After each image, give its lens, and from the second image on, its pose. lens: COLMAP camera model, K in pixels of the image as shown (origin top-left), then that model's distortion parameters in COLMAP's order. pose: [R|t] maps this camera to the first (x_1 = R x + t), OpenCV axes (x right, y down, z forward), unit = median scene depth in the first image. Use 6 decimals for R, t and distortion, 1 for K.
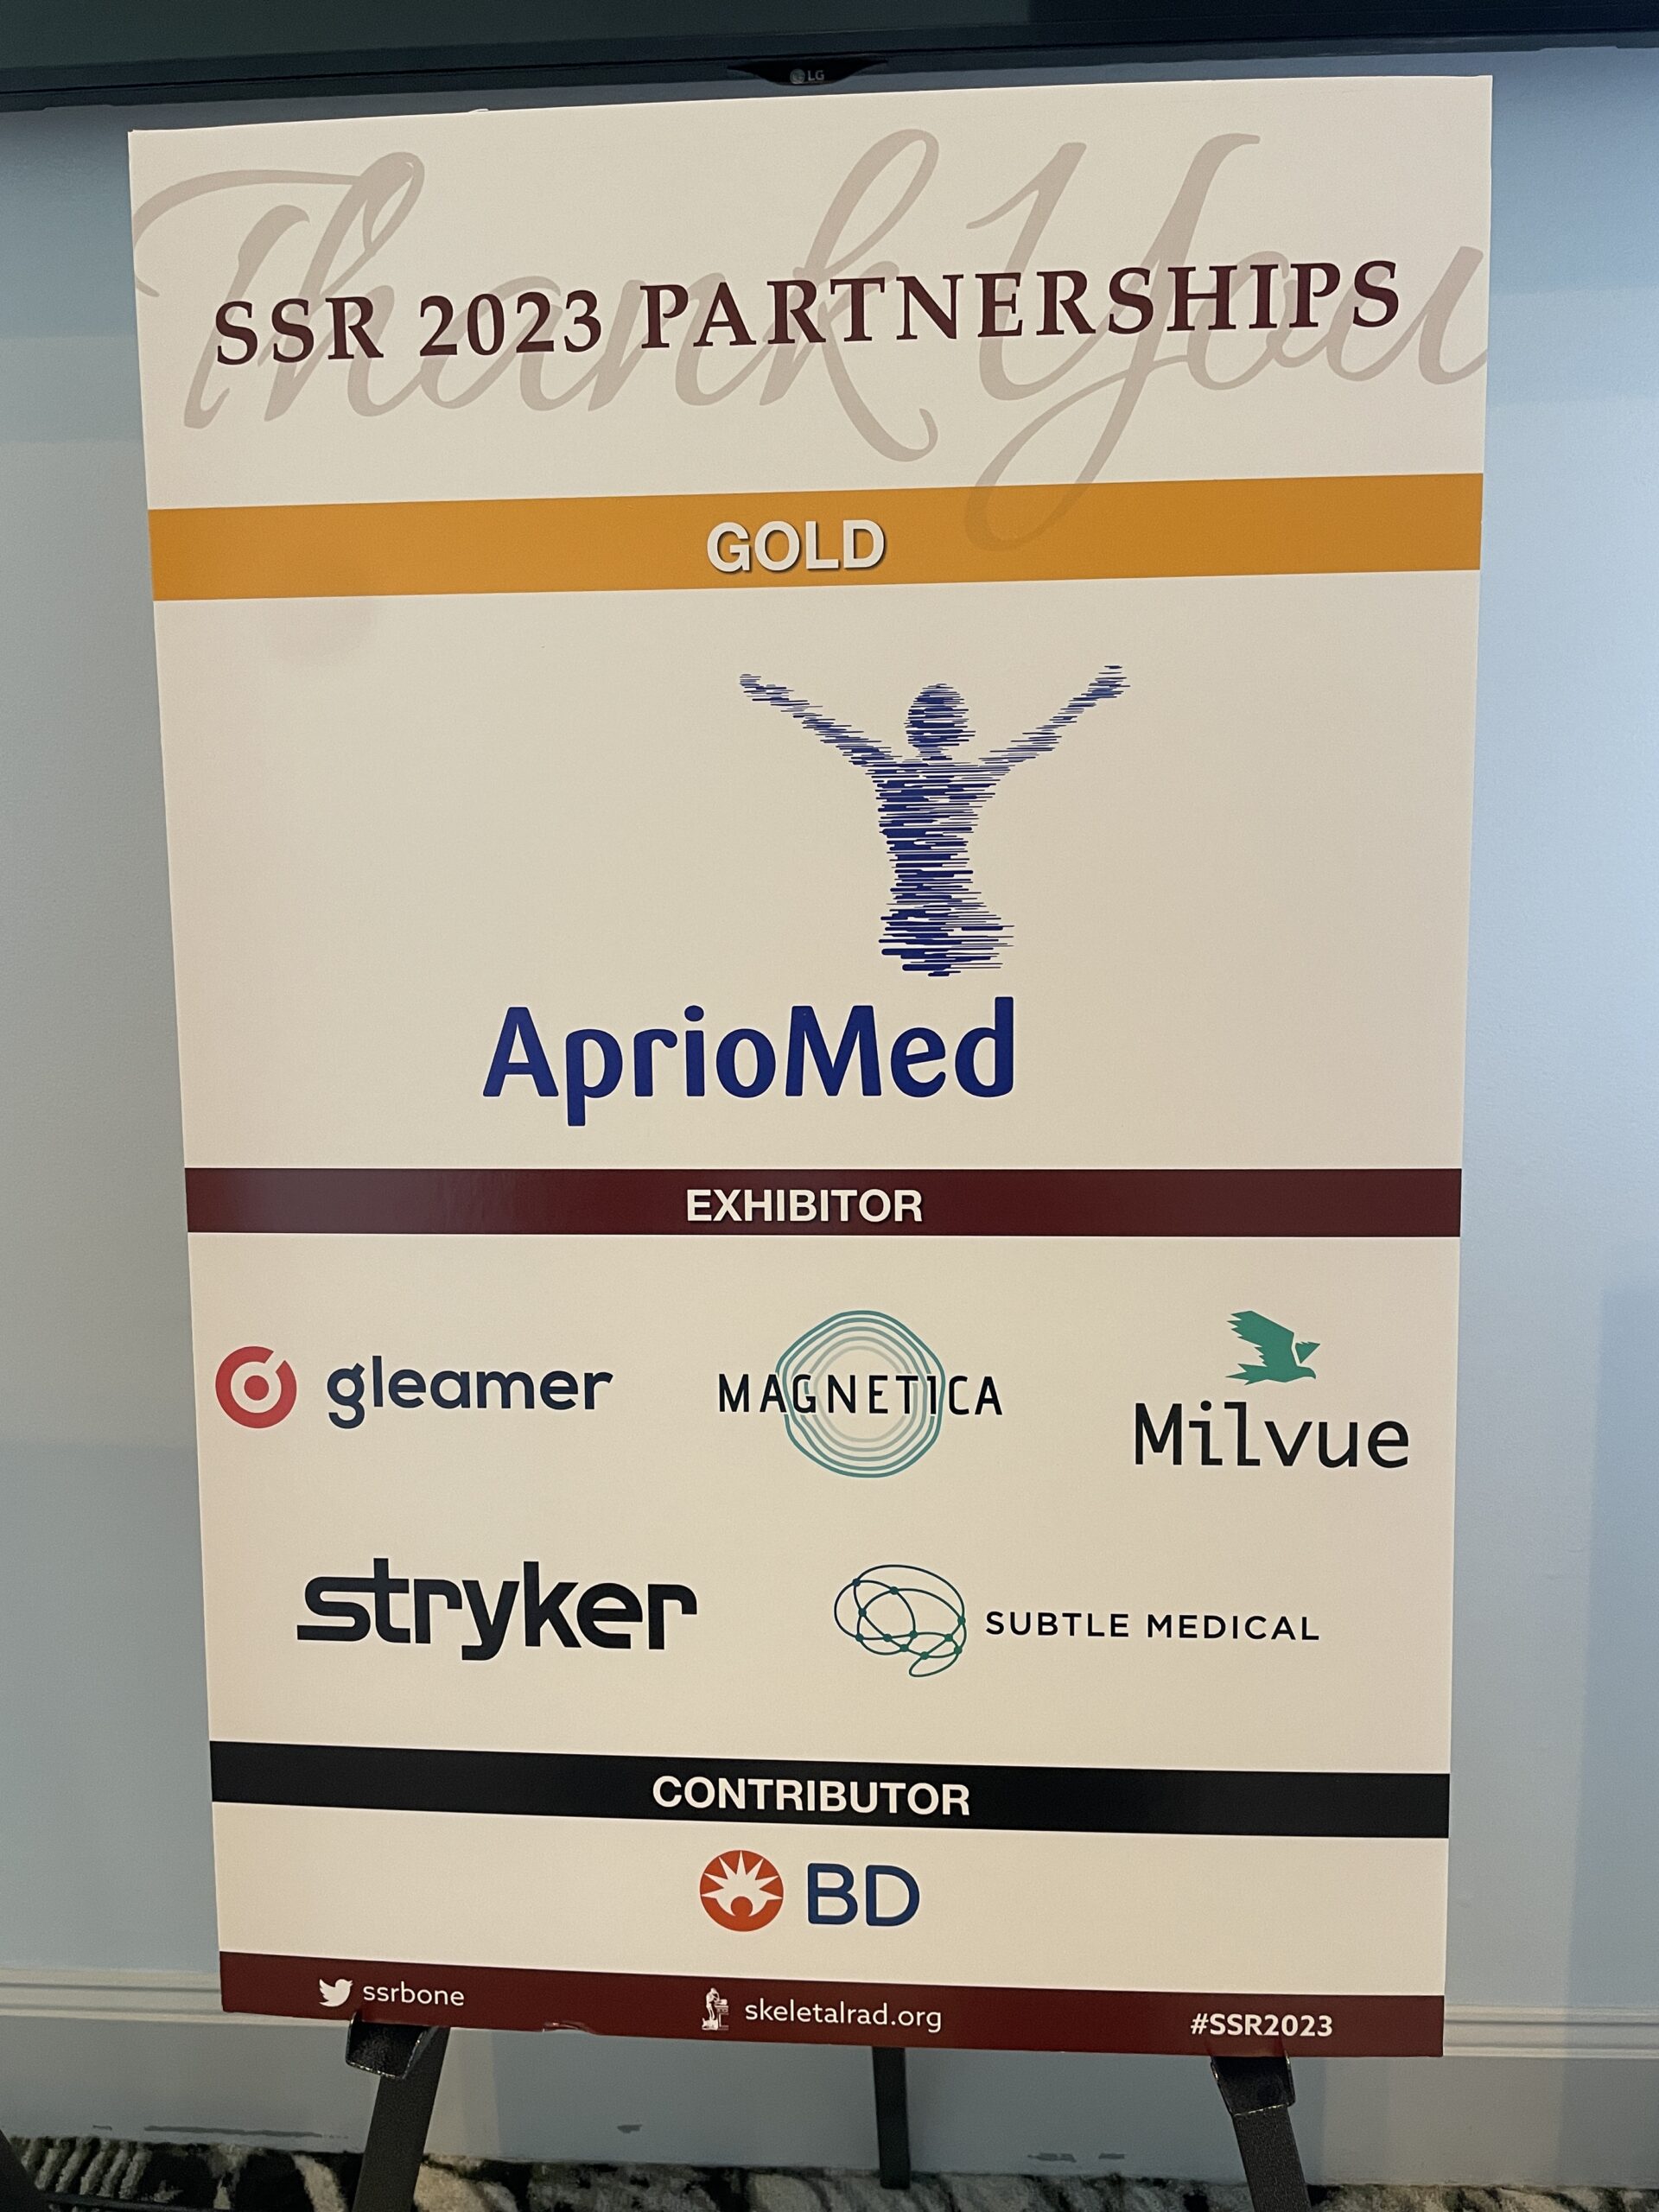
lens RADIAL K [[1679.9, 0, 837.6], [0, 1679.9, 1096.6], [0, 0, 1]] dist [0.038109, -0.037491]
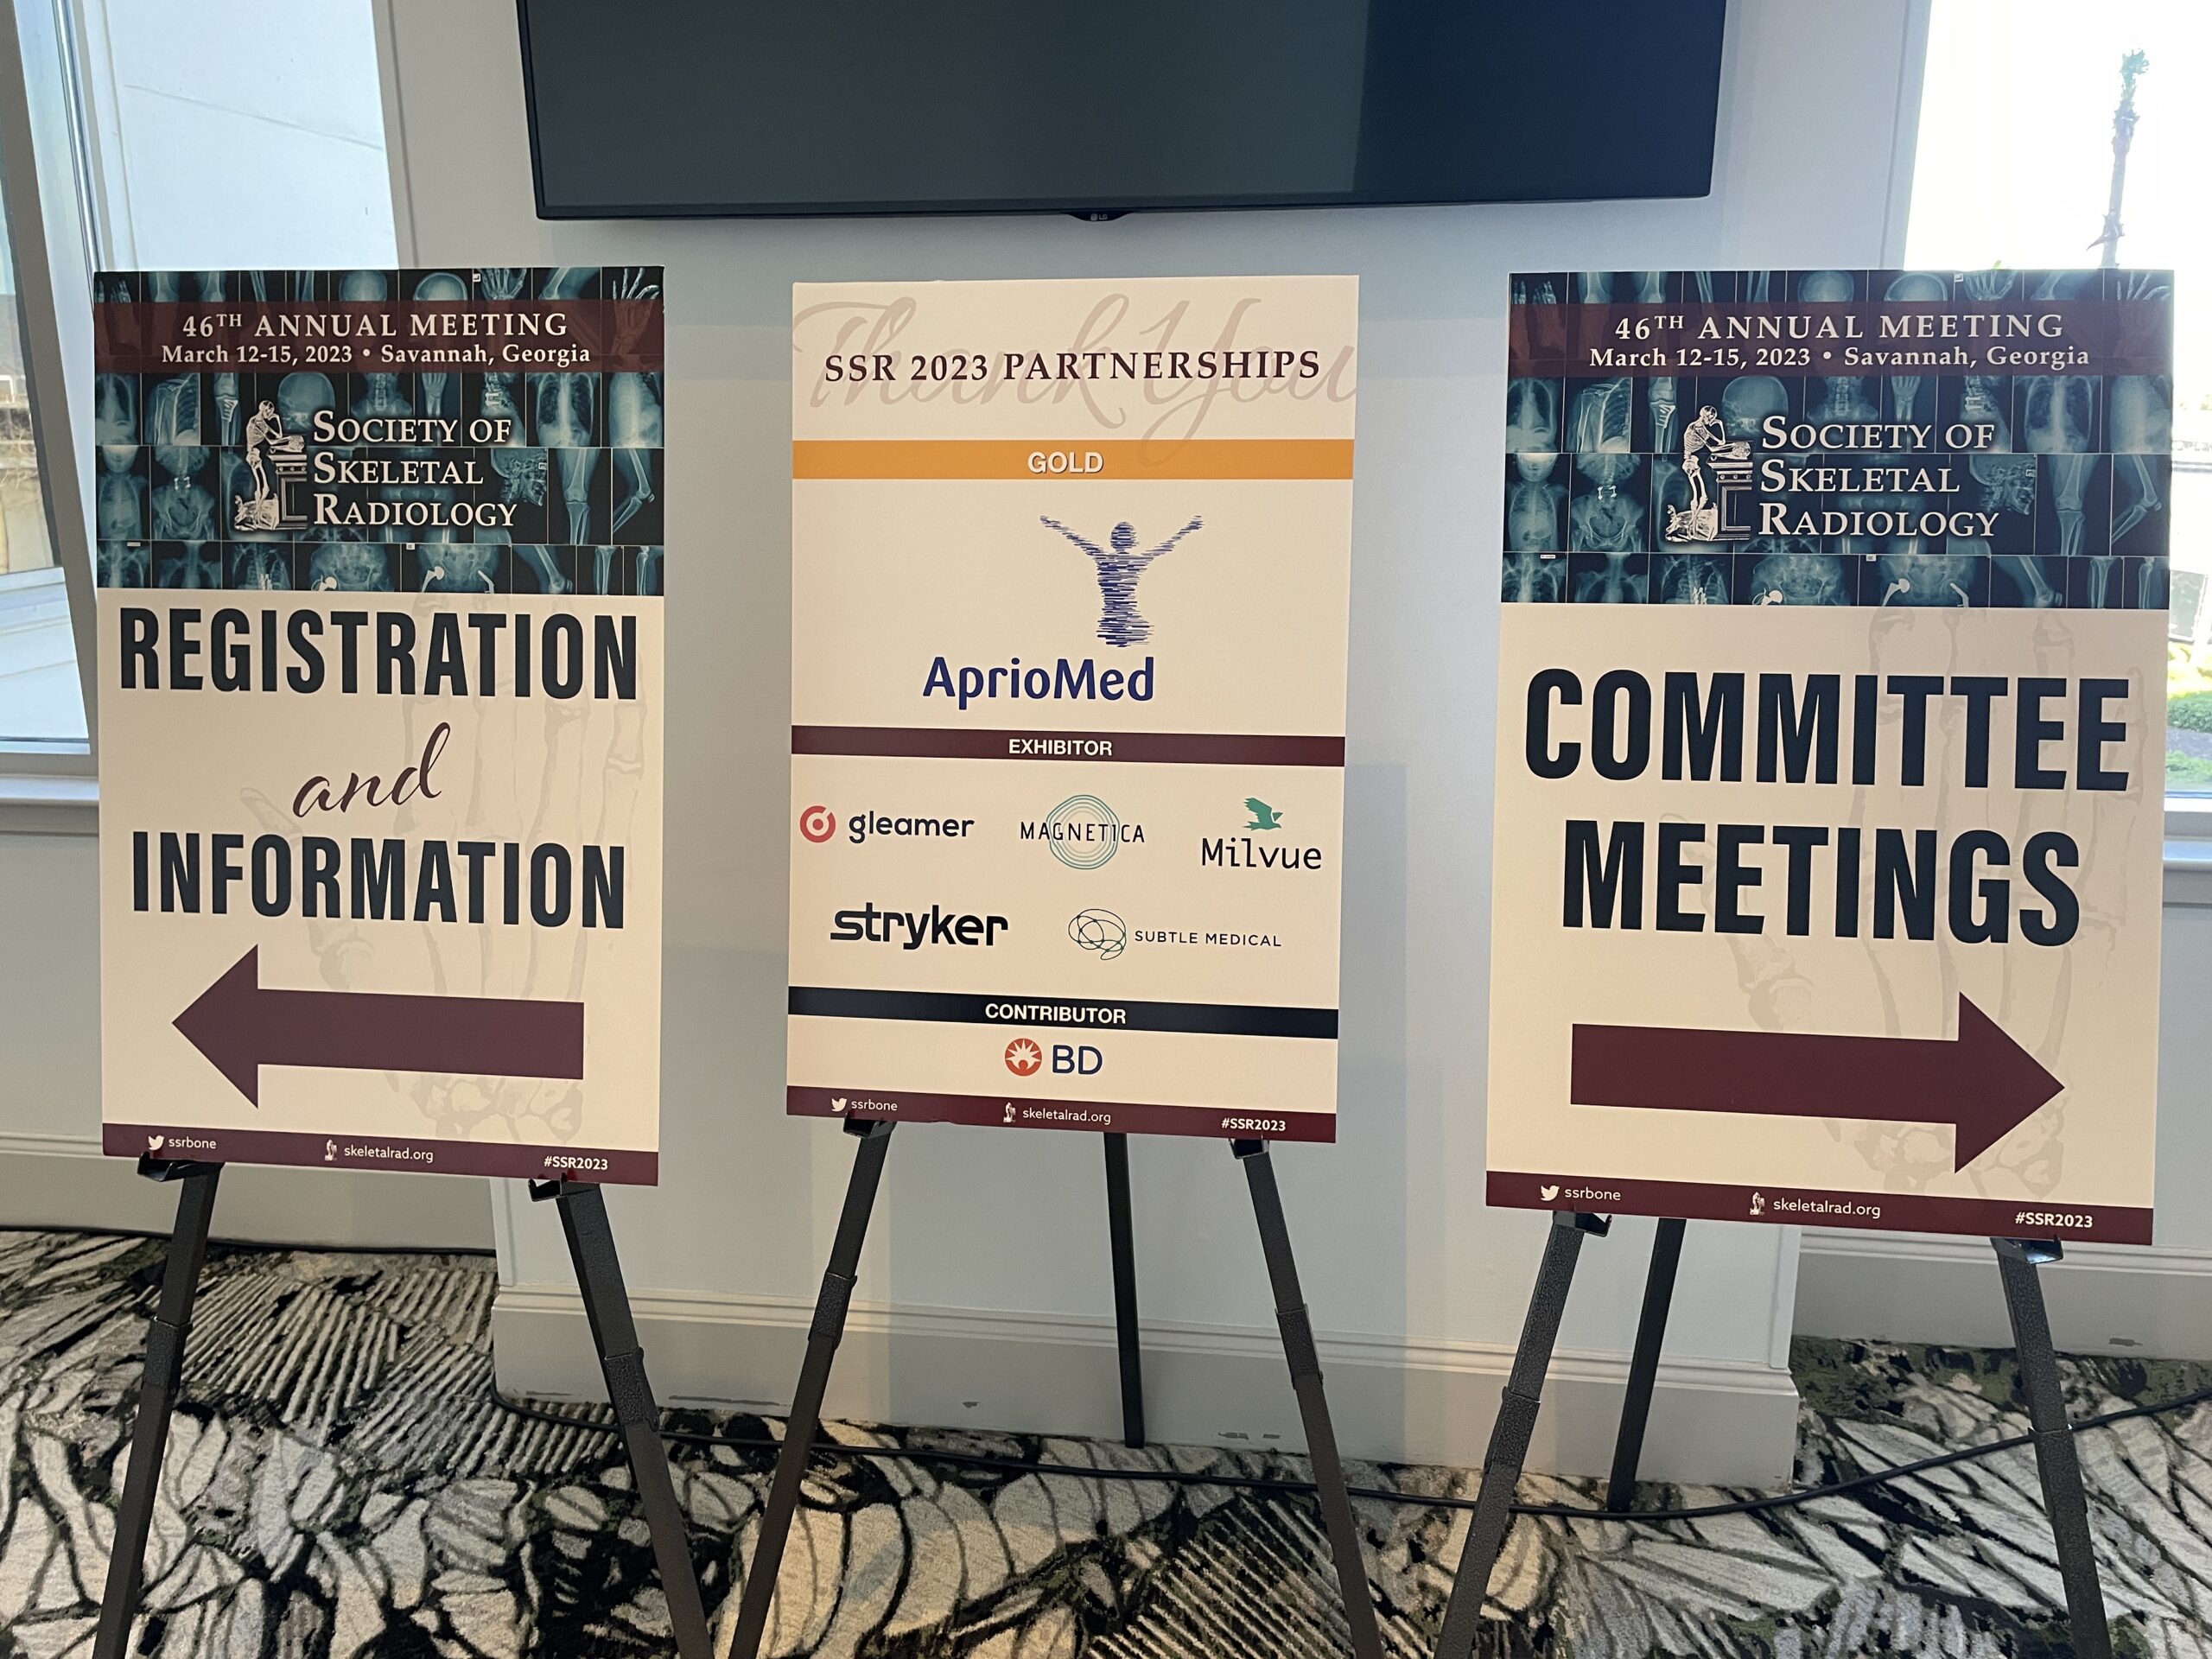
lens RADIAL K [[1679.9, 0, 1107.0], [0, 1679.9, 832.1], [0, 0, 1]] dist [0.038109, -0.037491]
pose [[0.997060, 0.034128, -0.068600, 0.203117], [-0.036773, 0.998613, -0.037674, 0.263563], [0.067219, 0.040086, 0.996933, -1.262247]]
